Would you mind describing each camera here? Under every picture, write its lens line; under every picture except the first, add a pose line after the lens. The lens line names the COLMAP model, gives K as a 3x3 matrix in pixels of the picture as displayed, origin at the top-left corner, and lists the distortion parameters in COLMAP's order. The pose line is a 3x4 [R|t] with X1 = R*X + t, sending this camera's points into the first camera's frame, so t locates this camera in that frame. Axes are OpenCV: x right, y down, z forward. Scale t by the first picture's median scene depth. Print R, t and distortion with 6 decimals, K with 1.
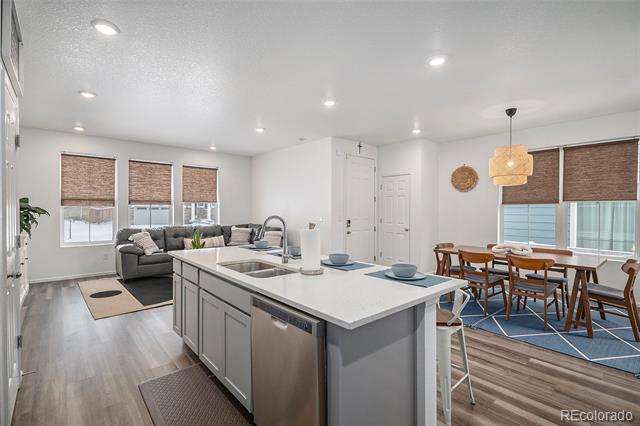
lens RADIAL K [[293.6, 0, 320.0], [0, 293.6, 213.0], [0, 0, 1]] dist [0.005159, 0.000776]
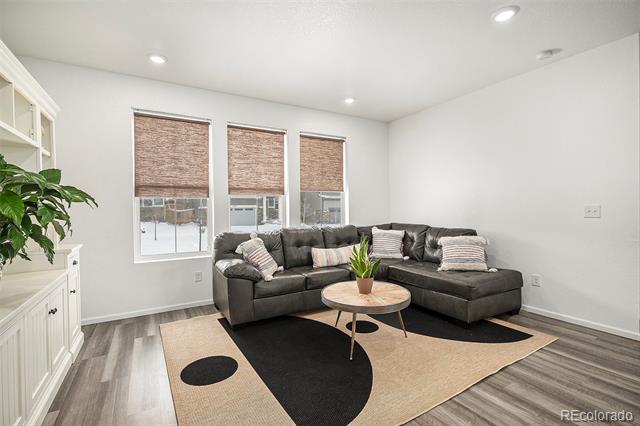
lens RADIAL K [[293.6, 0, 320.0], [0, 293.6, 213.0], [0, 0, 1]] dist [0.005159, 0.000776]
pose [[0.980672, -0.014380, -0.195128, -0.339031], [0.014354, 0.999896, -0.001548, 0.015690], [0.195130, -0.001283, 0.980777, 0.423621]]
